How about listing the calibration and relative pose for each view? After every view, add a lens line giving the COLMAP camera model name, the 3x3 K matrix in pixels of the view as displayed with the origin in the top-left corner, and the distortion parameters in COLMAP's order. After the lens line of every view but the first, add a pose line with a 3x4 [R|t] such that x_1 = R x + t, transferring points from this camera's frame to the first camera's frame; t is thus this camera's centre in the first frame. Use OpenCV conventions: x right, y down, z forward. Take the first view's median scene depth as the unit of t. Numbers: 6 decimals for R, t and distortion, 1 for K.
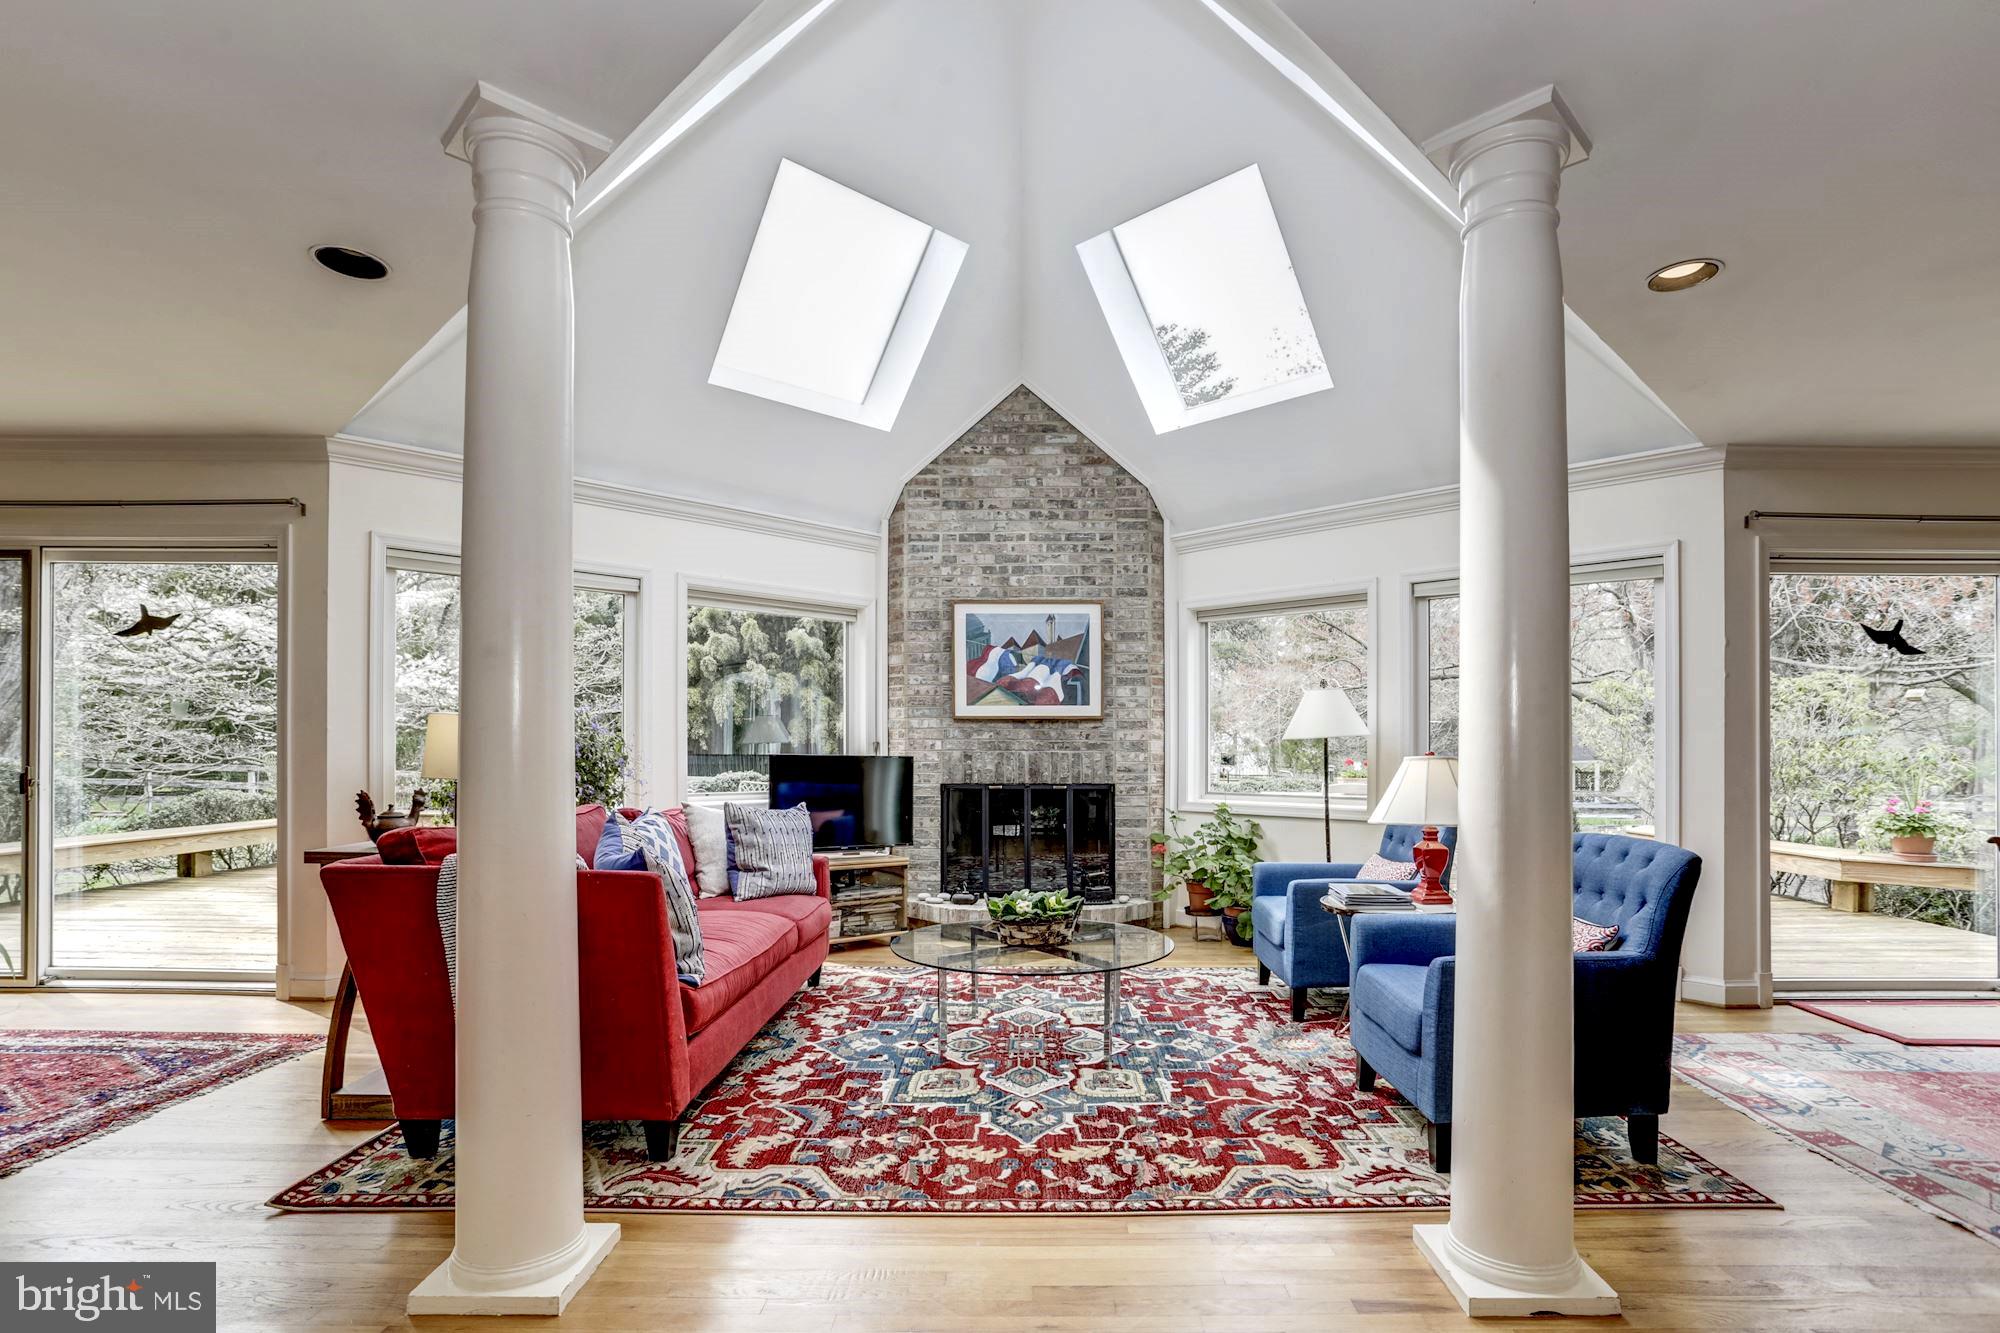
lens RADIAL K [[972.6, 0, 1044.8], [0, 972.6, 739.1], [0, 0, 1]] dist [-0.053246, 0.016524]
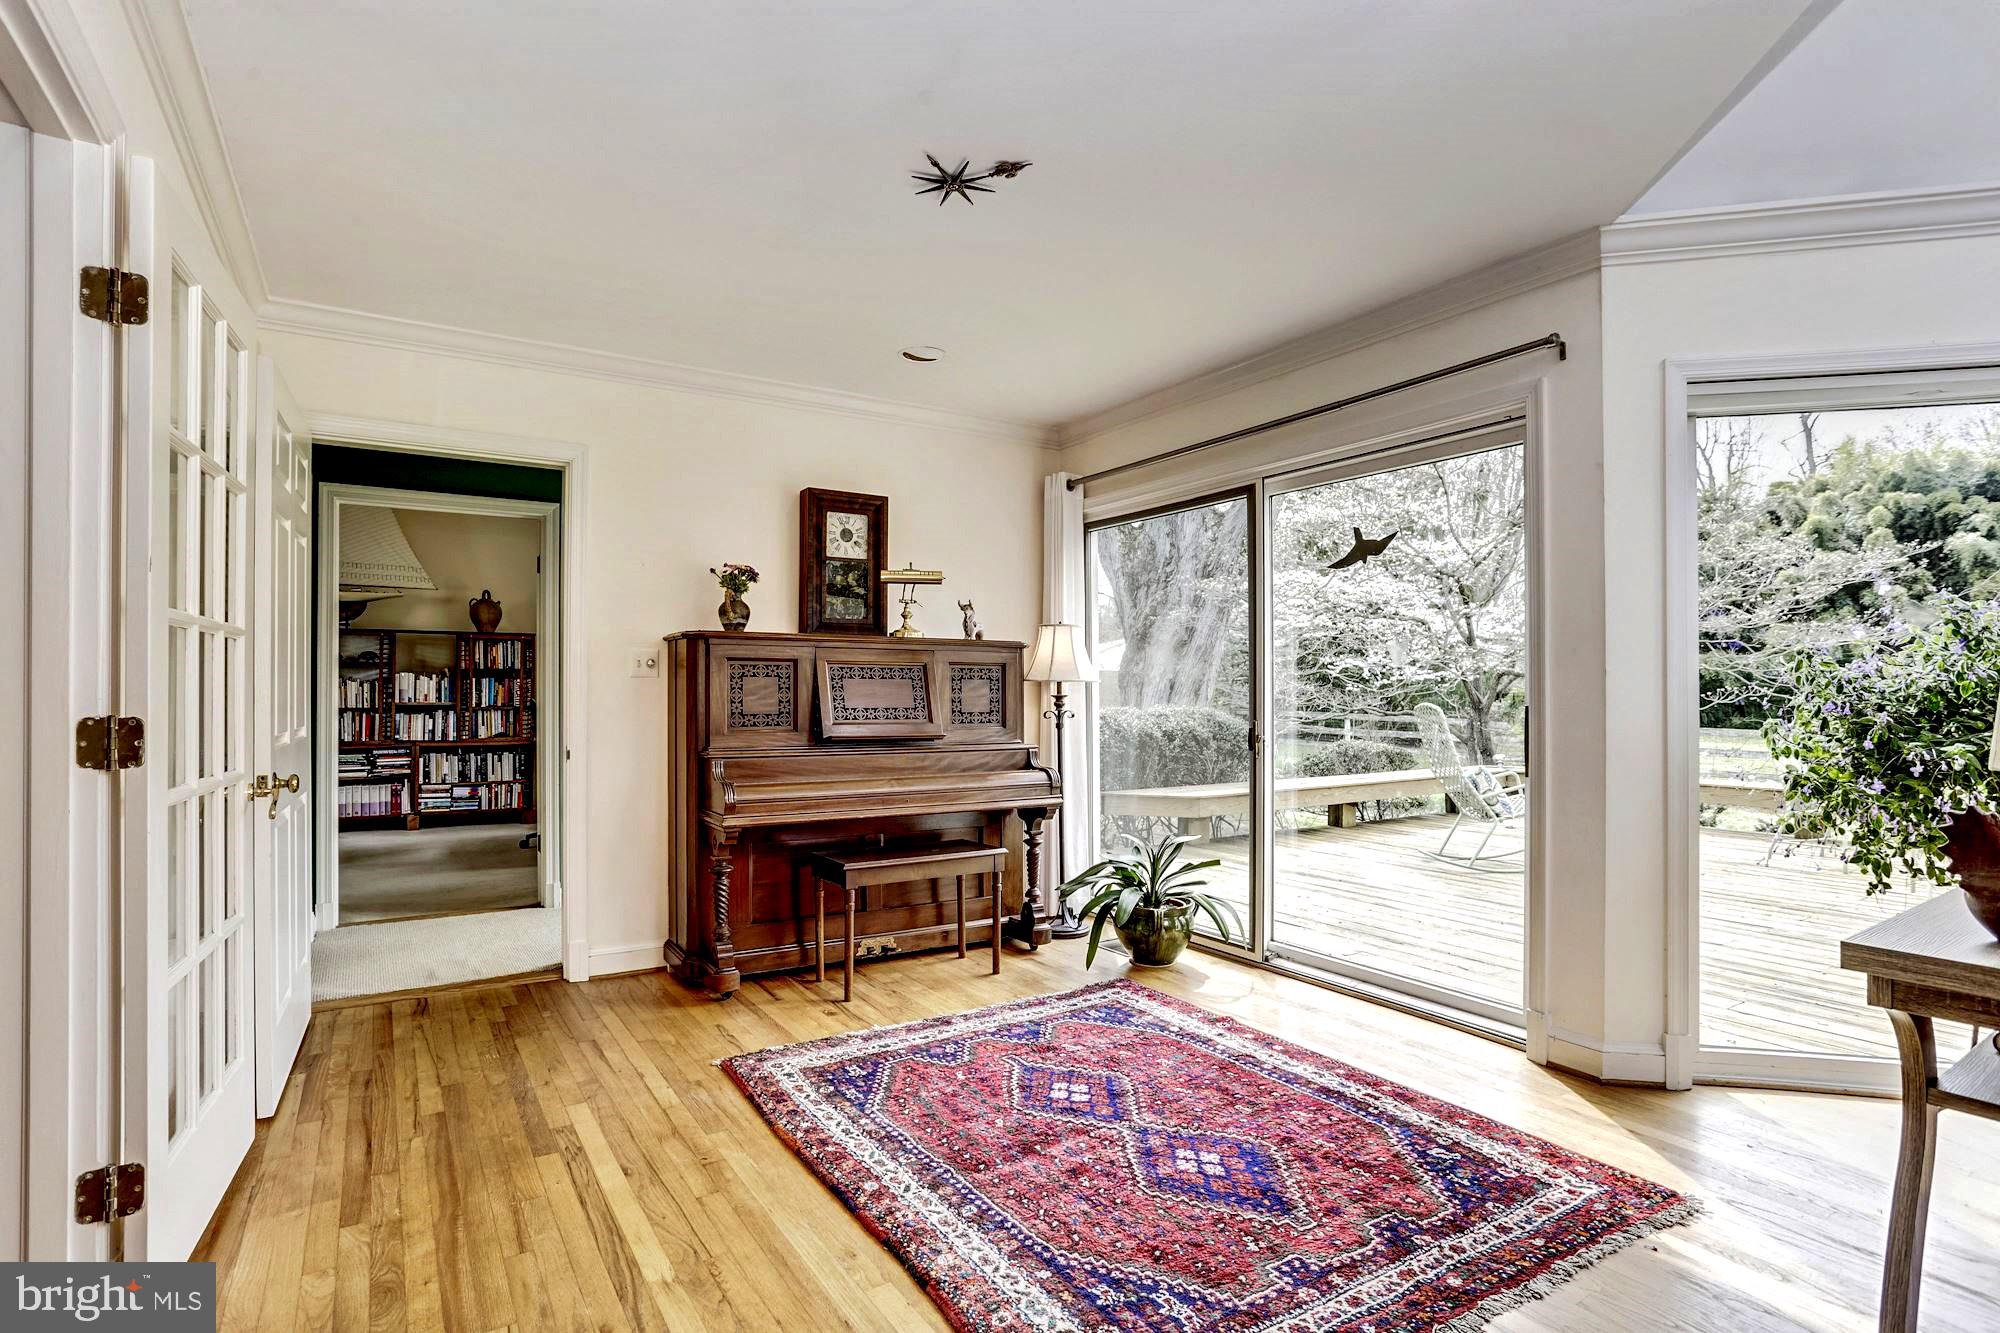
lens RADIAL K [[972.6, 0, 995.8], [0, 972.6, 675.1], [0, 0, 1]] dist [-0.053246, 0.016524]
pose [[0.516273, -0.018383, -0.856227, -0.396274], [0.006639, 0.999825, -0.017463, -0.000236], [0.856398, 0.003332, 0.516305, 0.285120]]
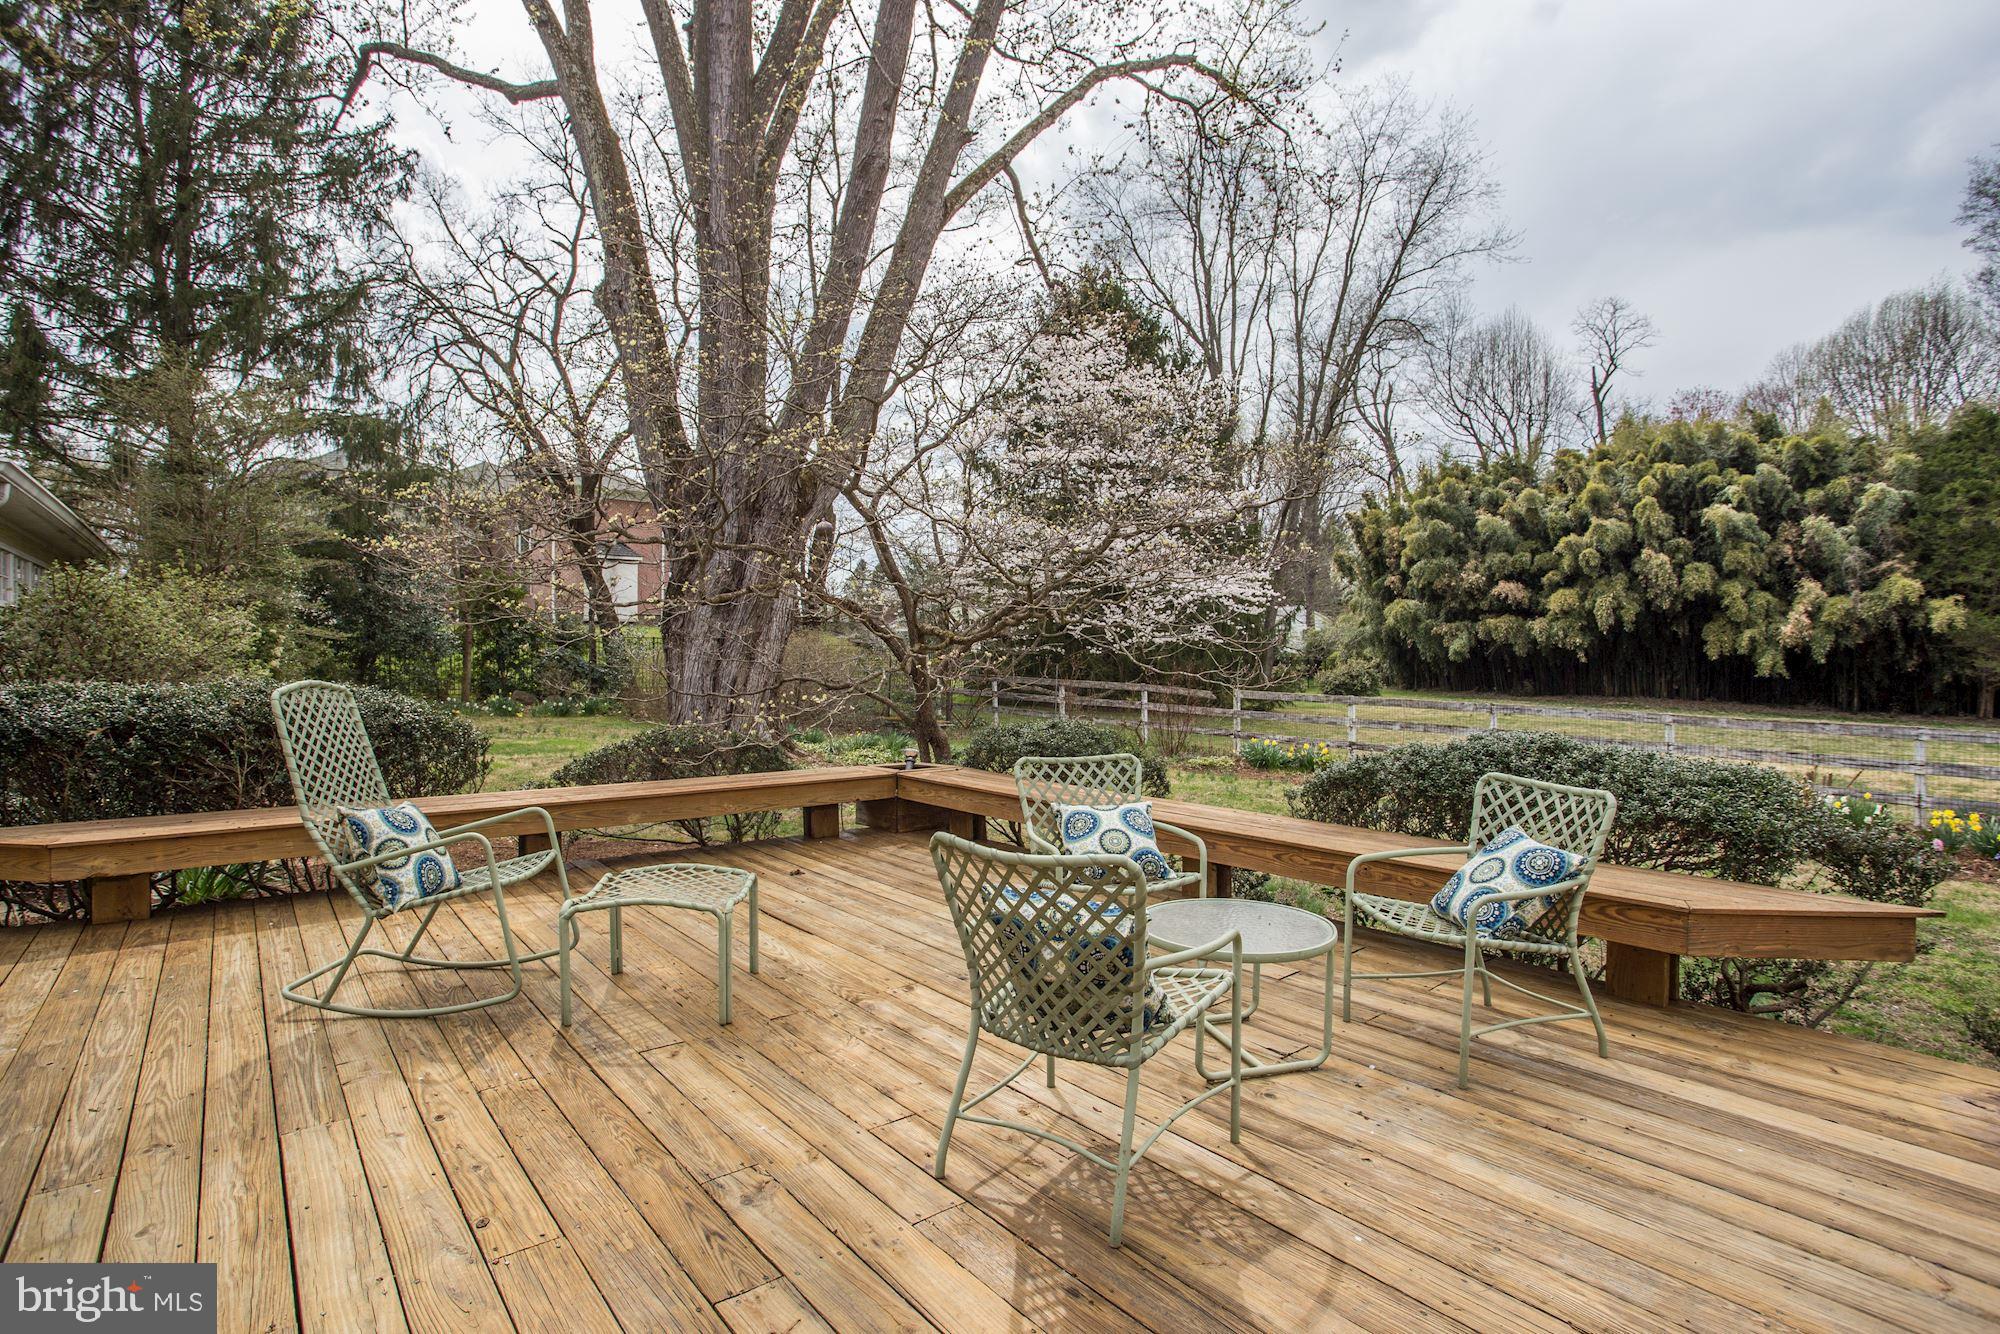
lens RADIAL K [[972.6, 0, 1005.2], [0, 972.6, 680.2], [0, 0, 1]] dist [-0.053246, 0.016524]
pose [[0.630111, 0.022171, -0.776189, -0.373201], [0.002461, 0.999530, 0.030548, -0.005793], [0.776501, -0.021159, 0.629760, 1.299733]]
